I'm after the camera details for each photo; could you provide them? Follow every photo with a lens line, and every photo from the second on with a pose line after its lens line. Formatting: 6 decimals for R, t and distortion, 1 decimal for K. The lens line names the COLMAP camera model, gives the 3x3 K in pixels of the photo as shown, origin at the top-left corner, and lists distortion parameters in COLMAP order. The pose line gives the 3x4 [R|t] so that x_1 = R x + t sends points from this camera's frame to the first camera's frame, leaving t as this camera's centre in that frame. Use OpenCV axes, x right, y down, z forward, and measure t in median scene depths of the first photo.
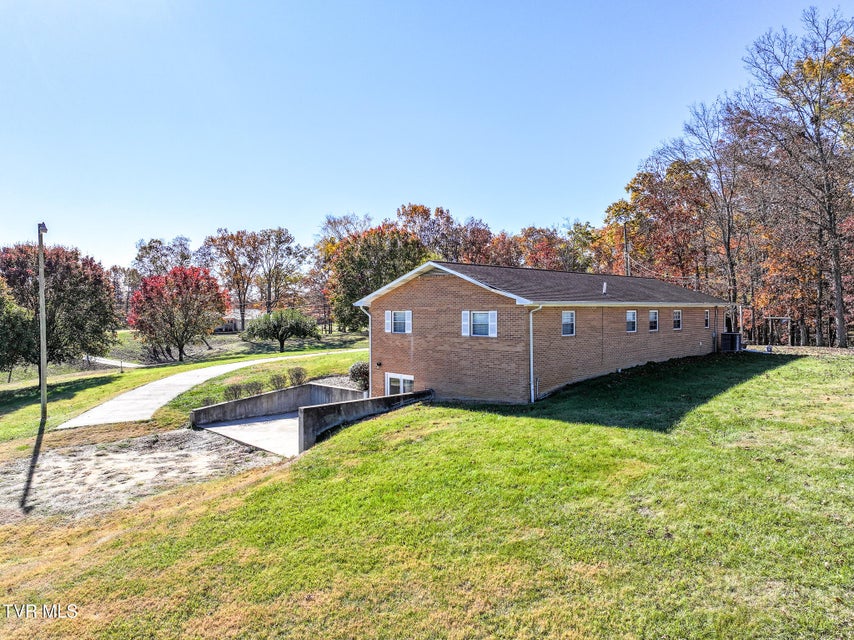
lens RADIAL K [[598.0, 0, 427.0], [0, 598.0, 320.0], [0, 0, 1]] dist [0.000710, 0.005620]
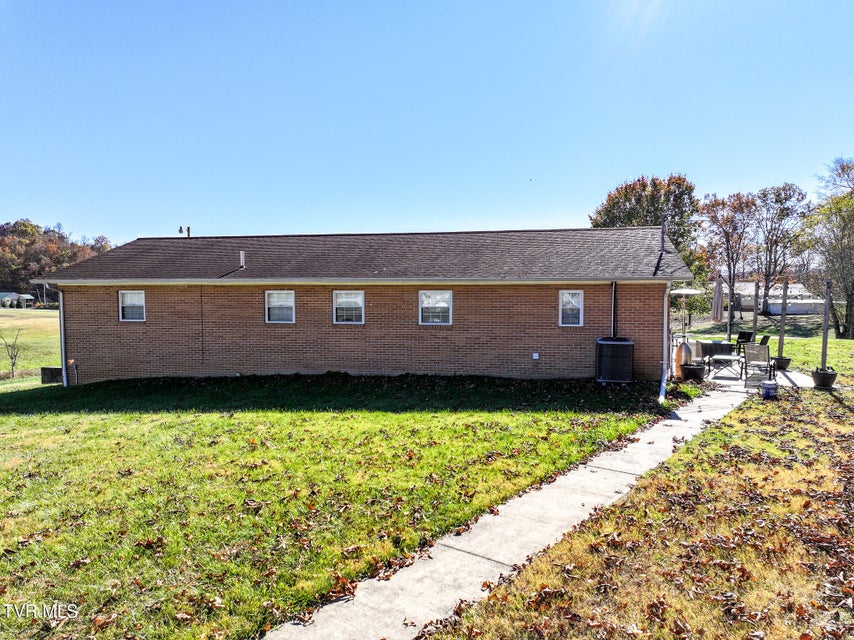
lens RADIAL K [[598.0, 0, 427.0], [0, 598.0, 320.0], [0, 0, 1]] dist [0.000710, 0.005620]
pose [[0.563163, 0.062244, -0.823998, 0.889159], [-0.022671, 0.997948, 0.059889, -0.025706], [0.826035, -0.015046, 0.563418, 0.678994]]
